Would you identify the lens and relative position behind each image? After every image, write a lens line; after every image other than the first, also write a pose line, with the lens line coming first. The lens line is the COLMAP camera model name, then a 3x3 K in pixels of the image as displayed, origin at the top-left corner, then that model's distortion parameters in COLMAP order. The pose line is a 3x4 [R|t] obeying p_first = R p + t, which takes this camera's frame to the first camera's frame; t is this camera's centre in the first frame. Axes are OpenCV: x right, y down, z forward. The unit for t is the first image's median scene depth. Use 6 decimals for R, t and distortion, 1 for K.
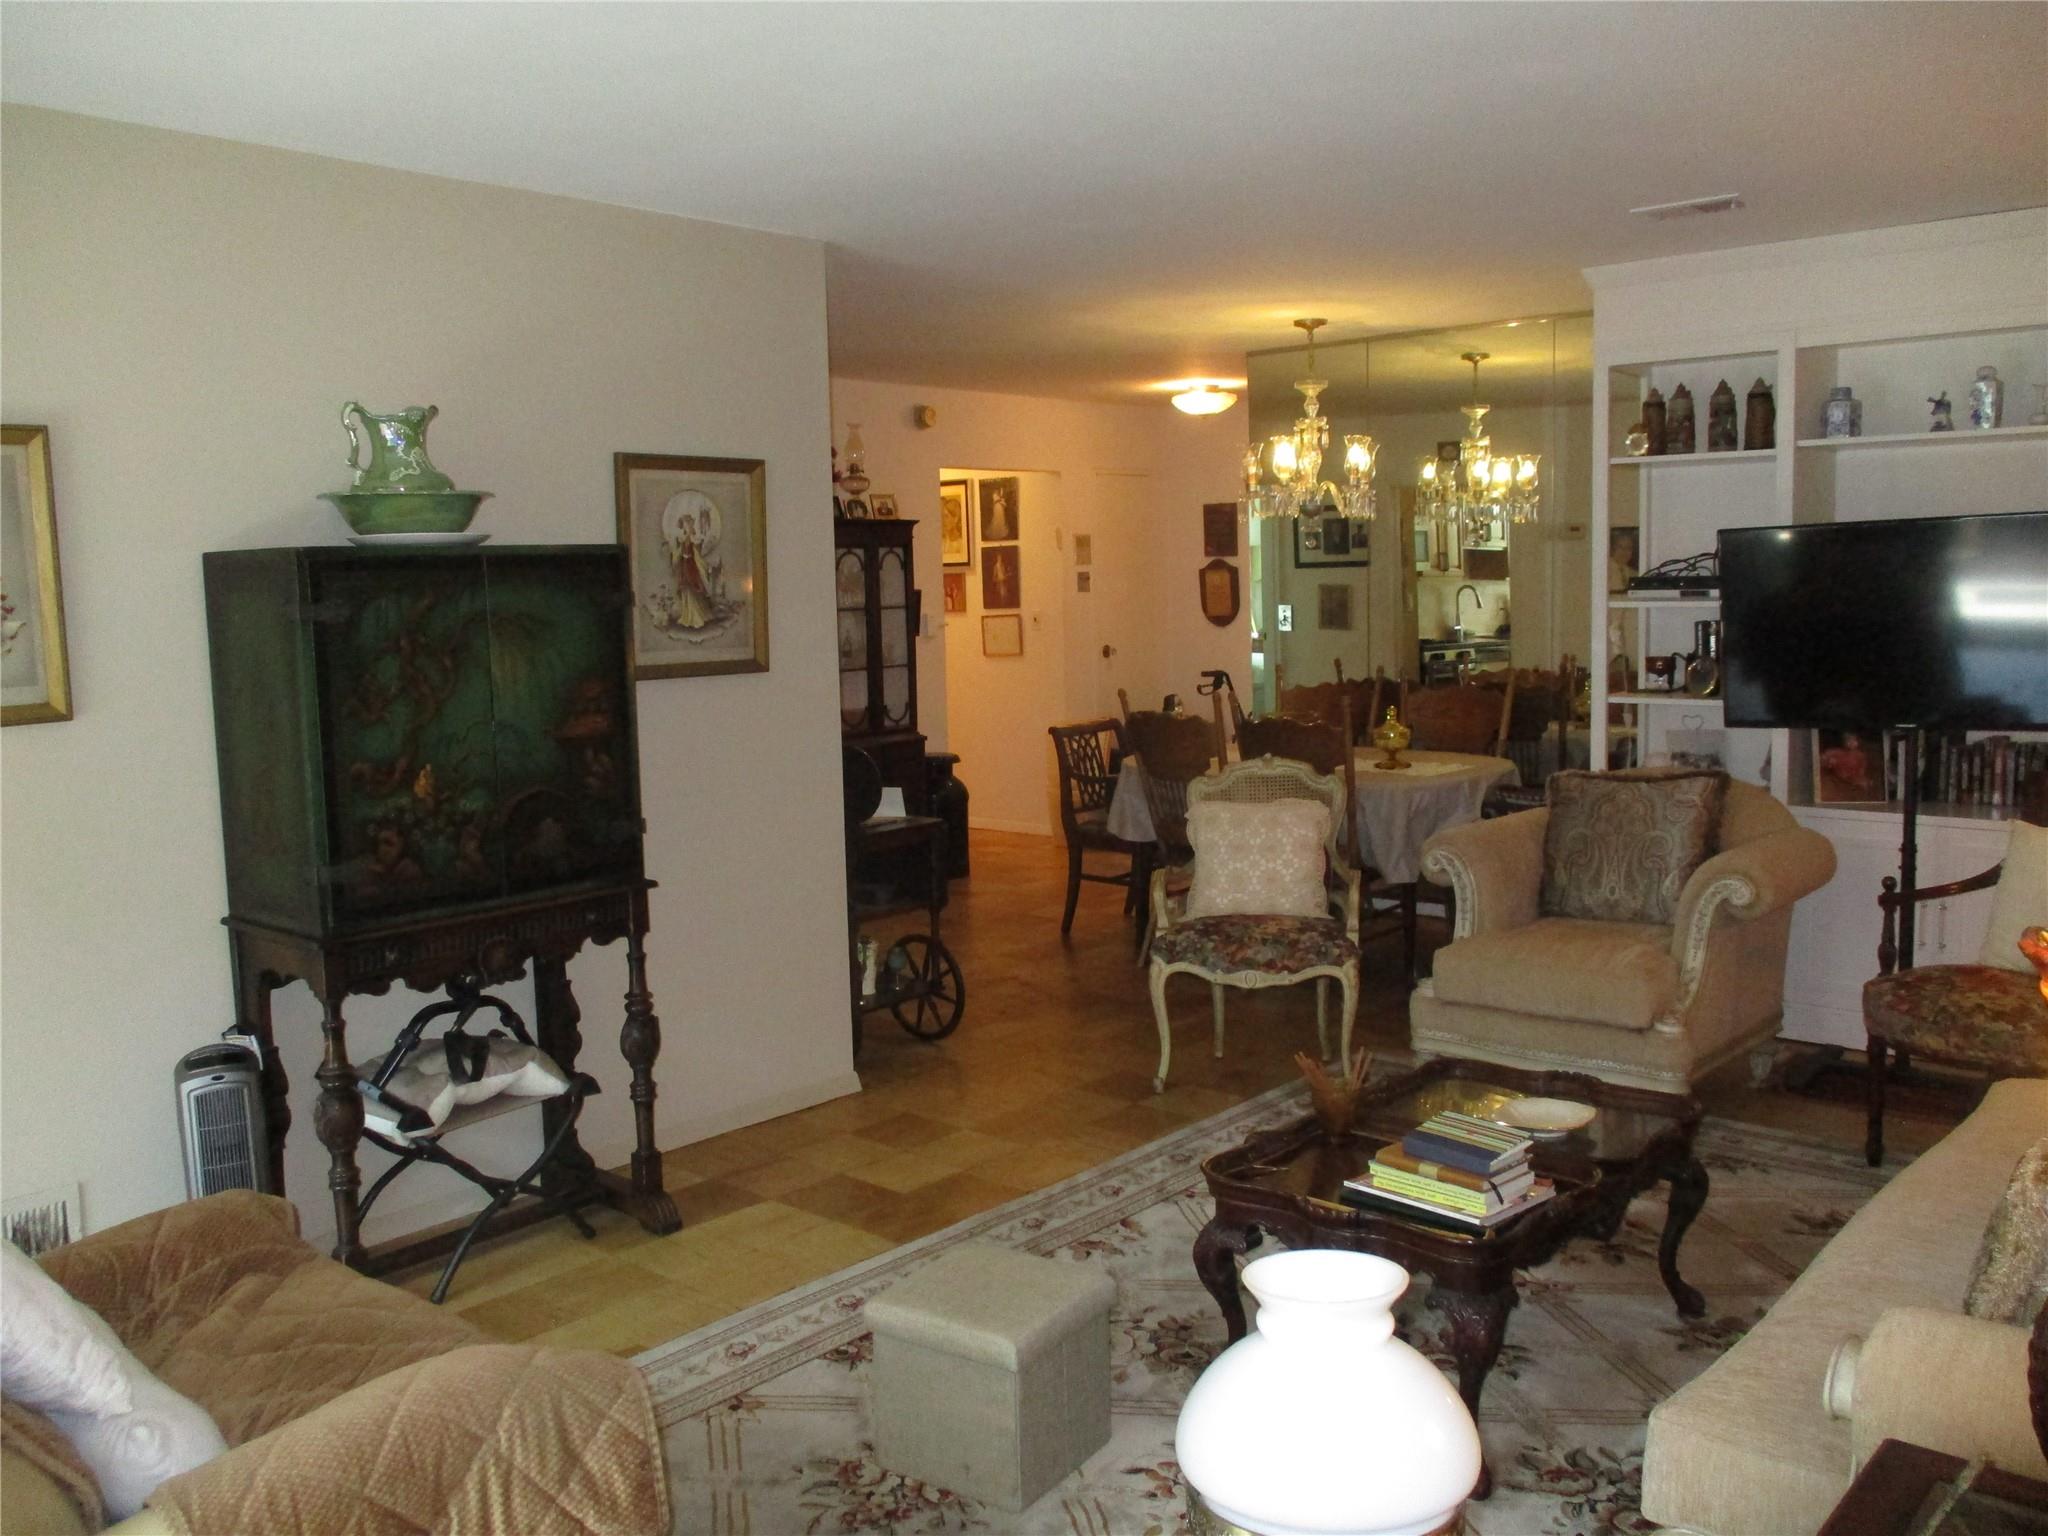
lens RADIAL K [[1703.5, 0, 1024.0], [0, 1703.5, 768.0], [0, 0, 1]] dist [0.005598, -0.000506]
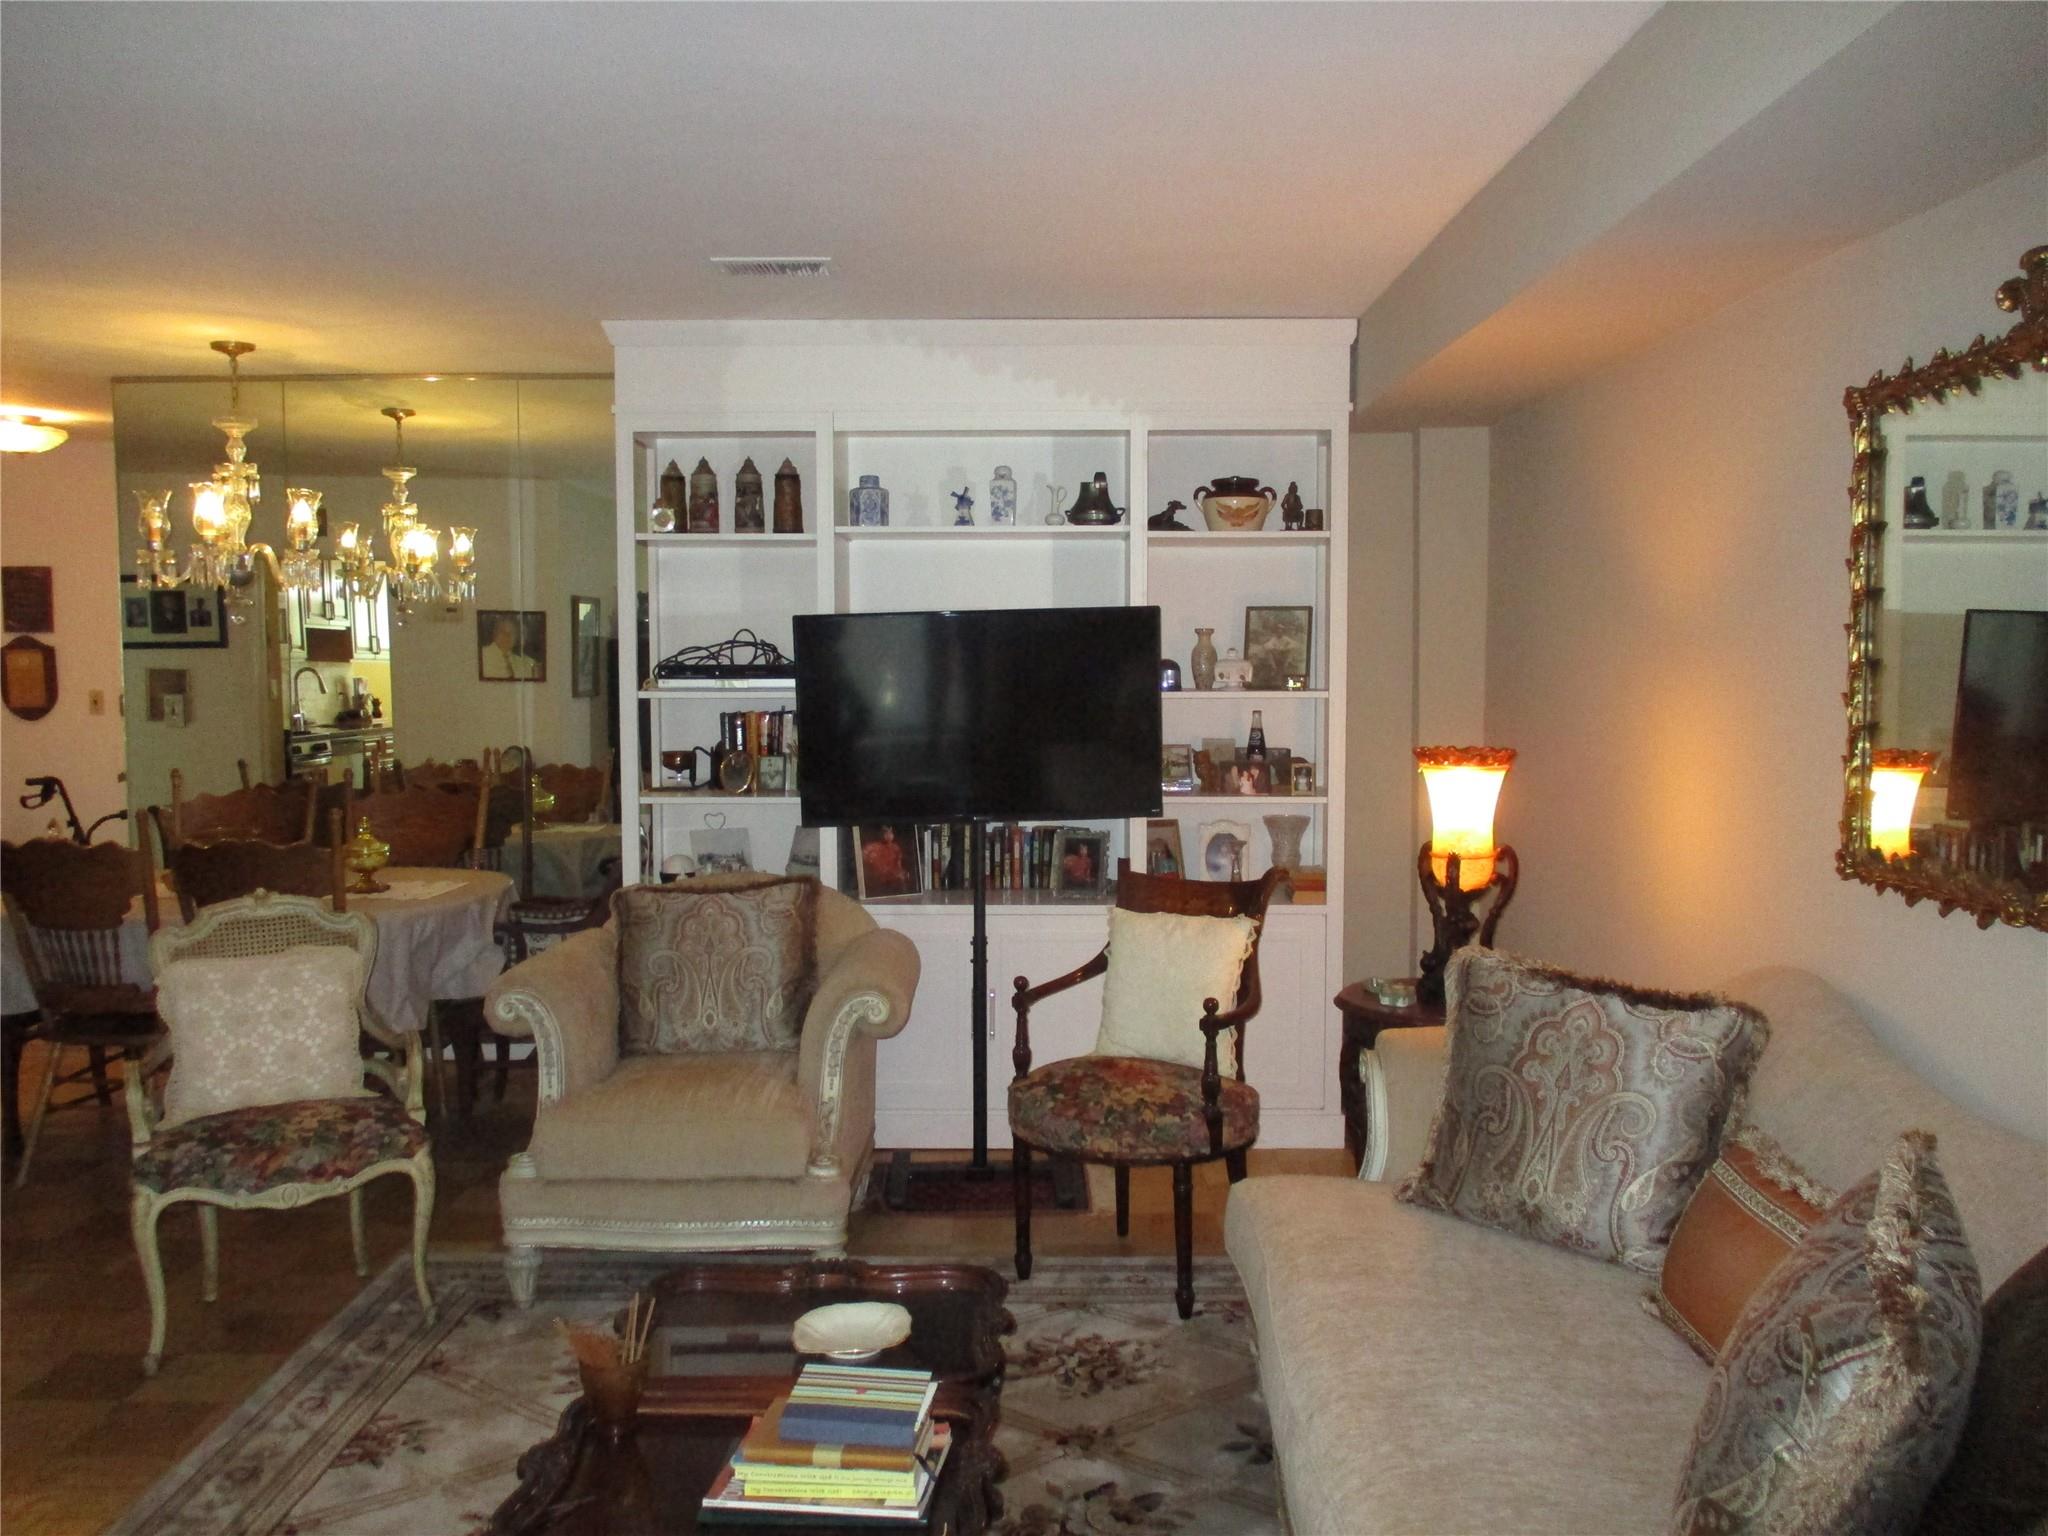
lens RADIAL K [[1725.1, 0, 1024.0], [0, 1725.1, 768.0], [0, 0, 1]] dist [-0.014900, 0.009488]
pose [[0.766389, -0.027443, 0.641790, -0.094478], [0.060193, 0.997759, -0.029215, -0.020685], [-0.639550, 0.061021, 0.766324, 0.193778]]
